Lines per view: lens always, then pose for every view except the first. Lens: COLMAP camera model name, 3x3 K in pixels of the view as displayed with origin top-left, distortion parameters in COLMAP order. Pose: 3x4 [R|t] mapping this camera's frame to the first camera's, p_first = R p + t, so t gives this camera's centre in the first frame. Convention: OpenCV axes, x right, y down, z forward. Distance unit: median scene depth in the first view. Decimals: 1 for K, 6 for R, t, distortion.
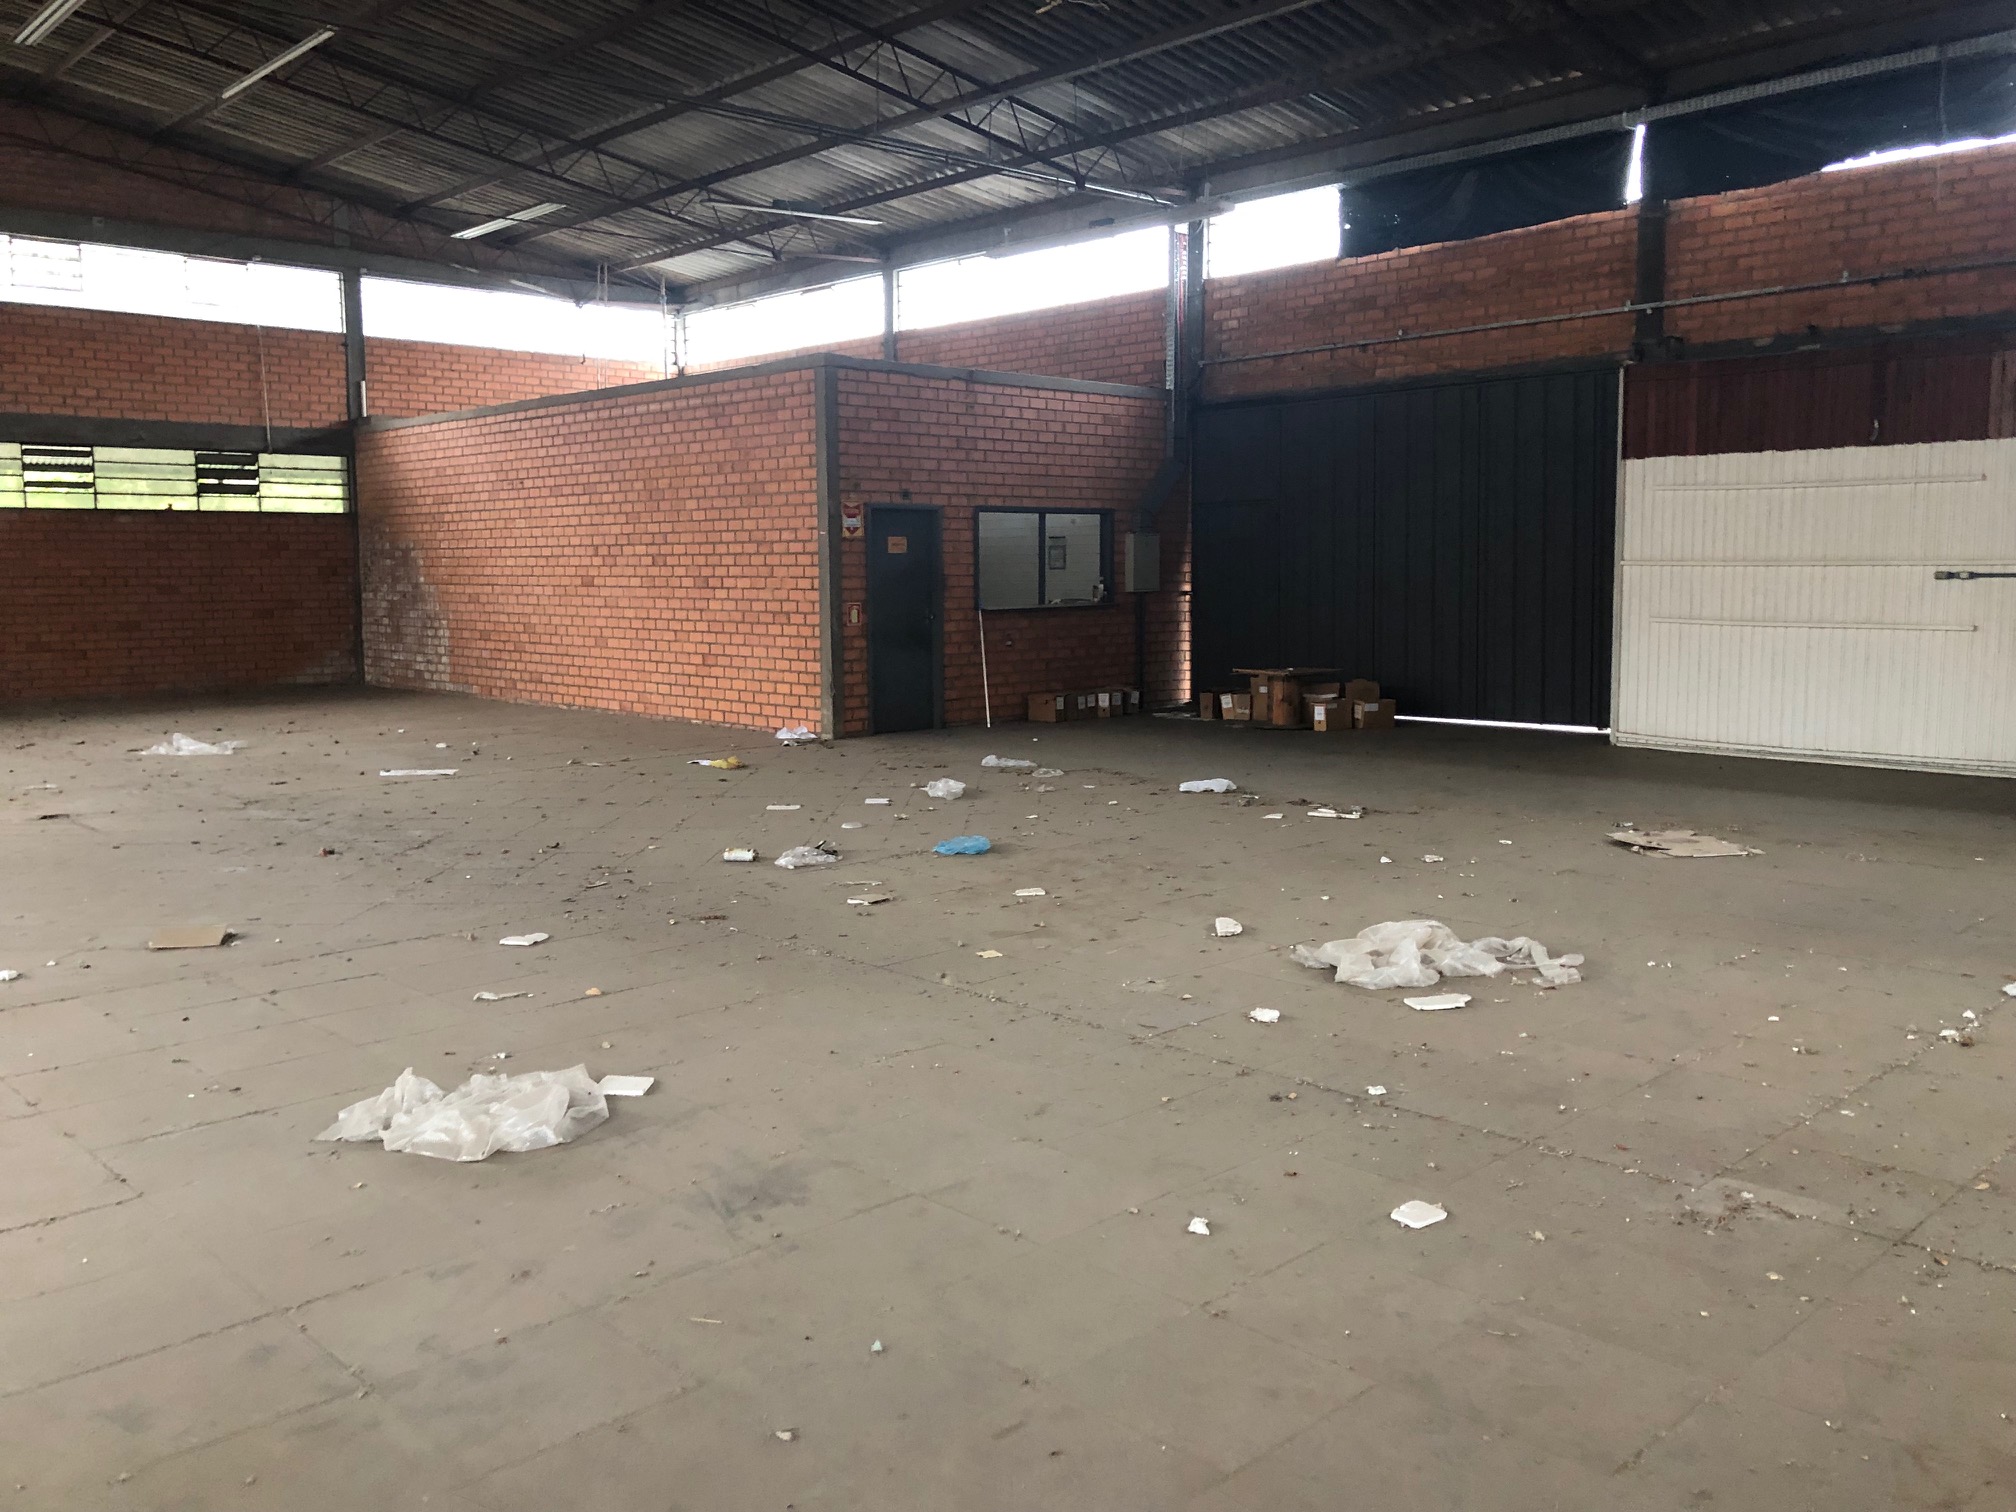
lens RADIAL K [[1655.0, 0, 1022.2], [0, 1655.0, 756.6], [0, 0, 1]] dist [0.037826, -0.040737]
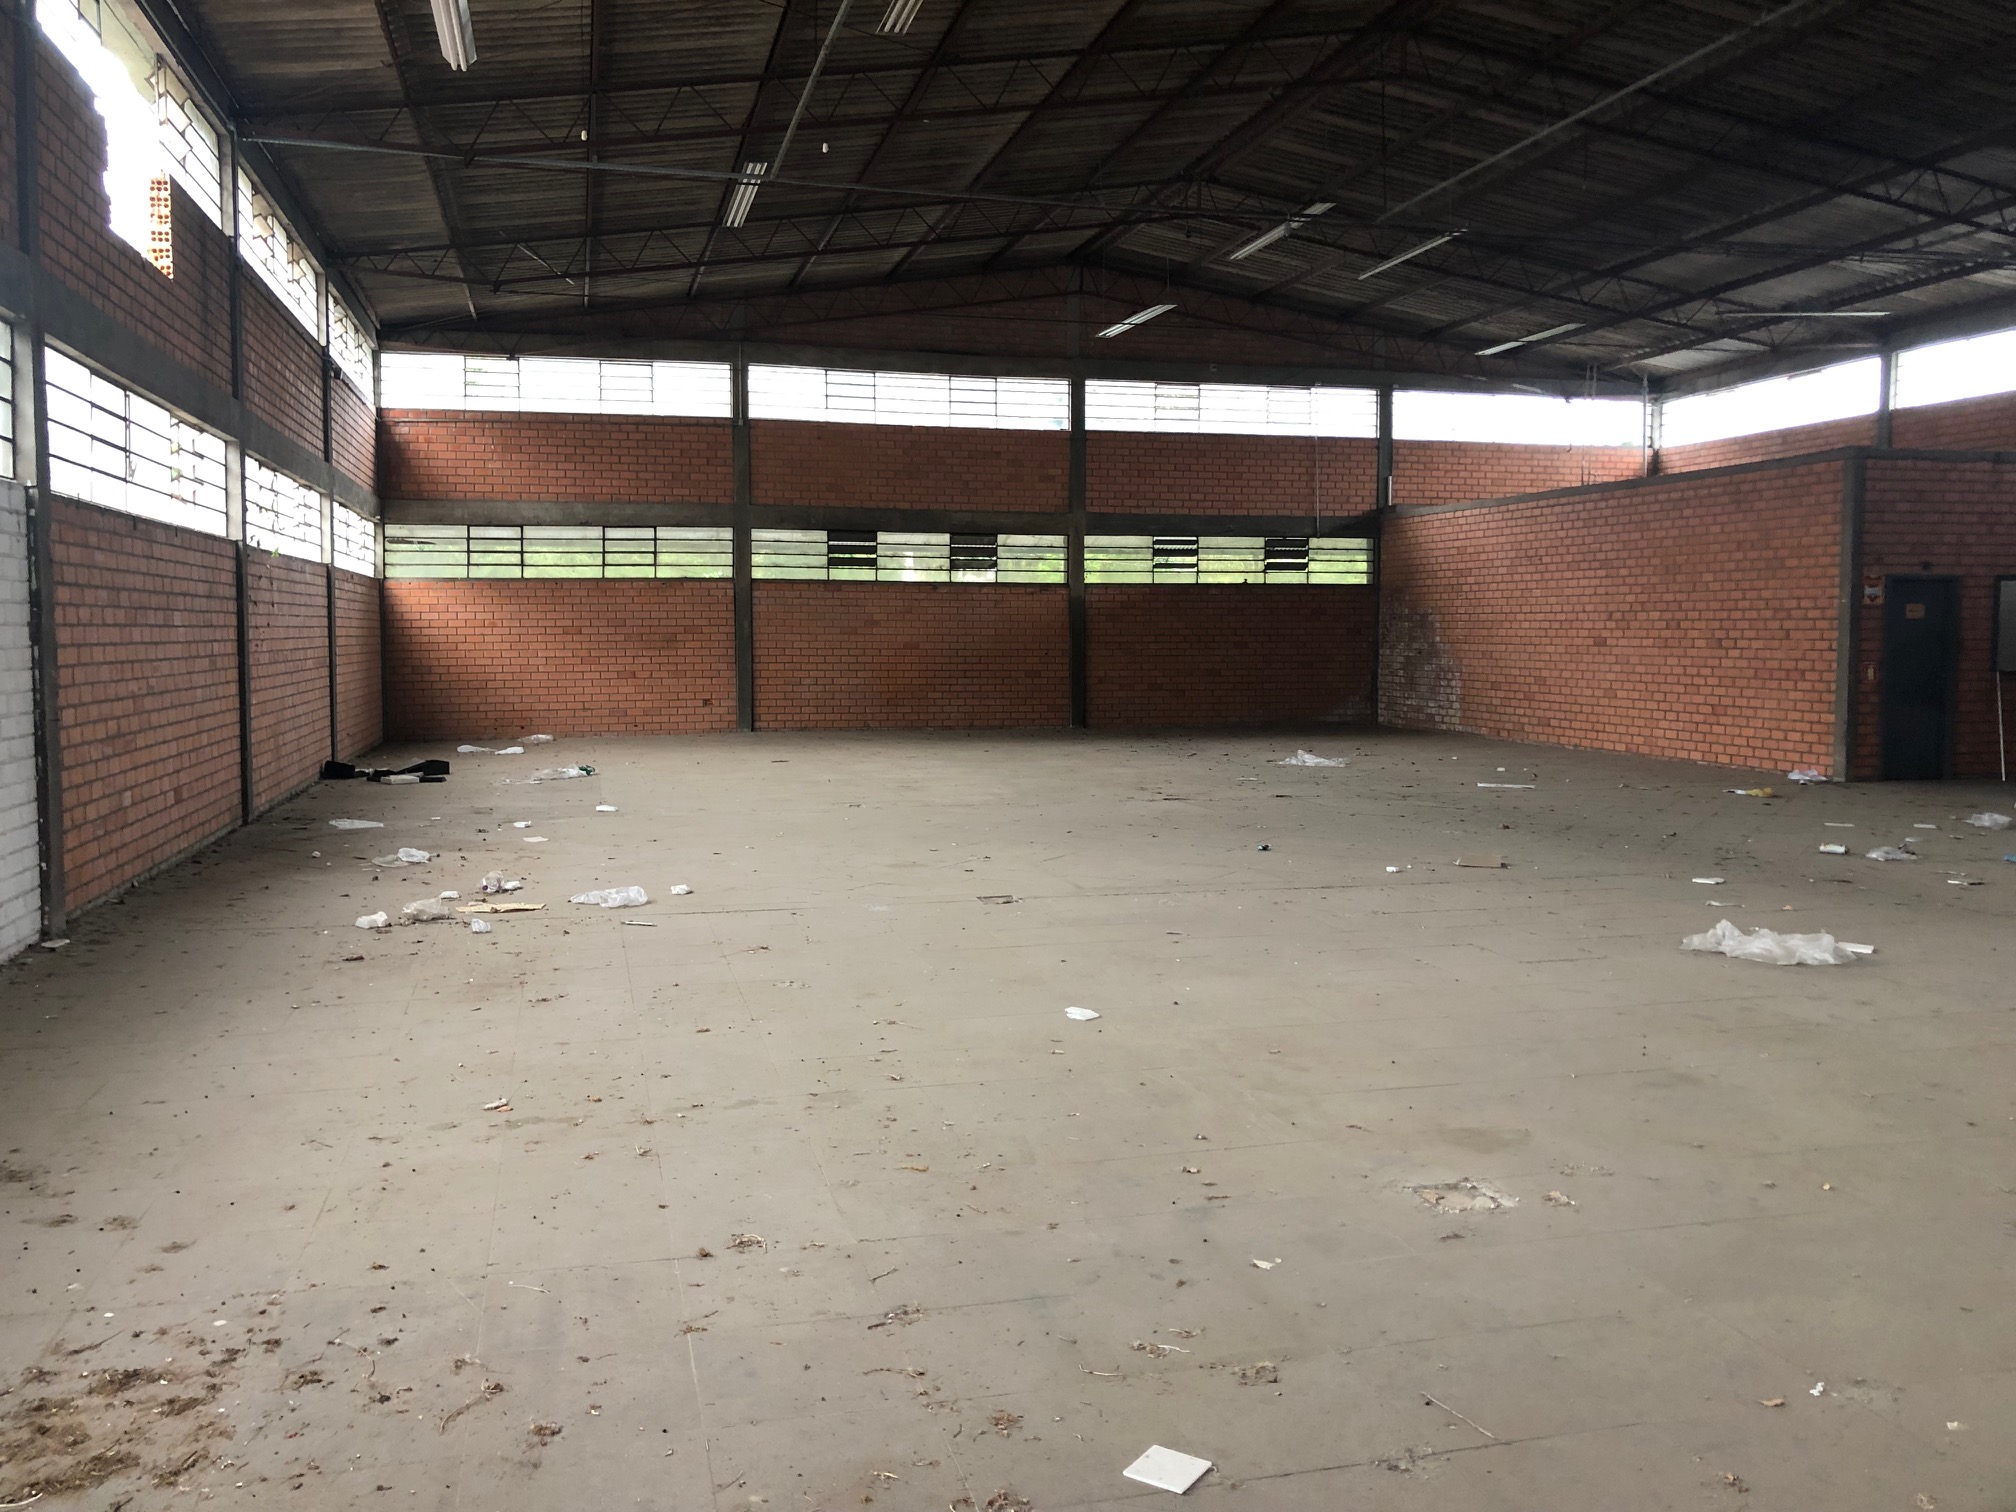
lens RADIAL K [[1655.0, 0, 996.2], [0, 1655.0, 737.6], [0, 0, 1]] dist [0.037826, -0.040737]
pose [[0.868965, 0.040457, -0.493216, -0.052164], [-0.064301, 0.997434, -0.031471, 0.029461], [0.490678, 0.059062, 0.869337, -0.252550]]
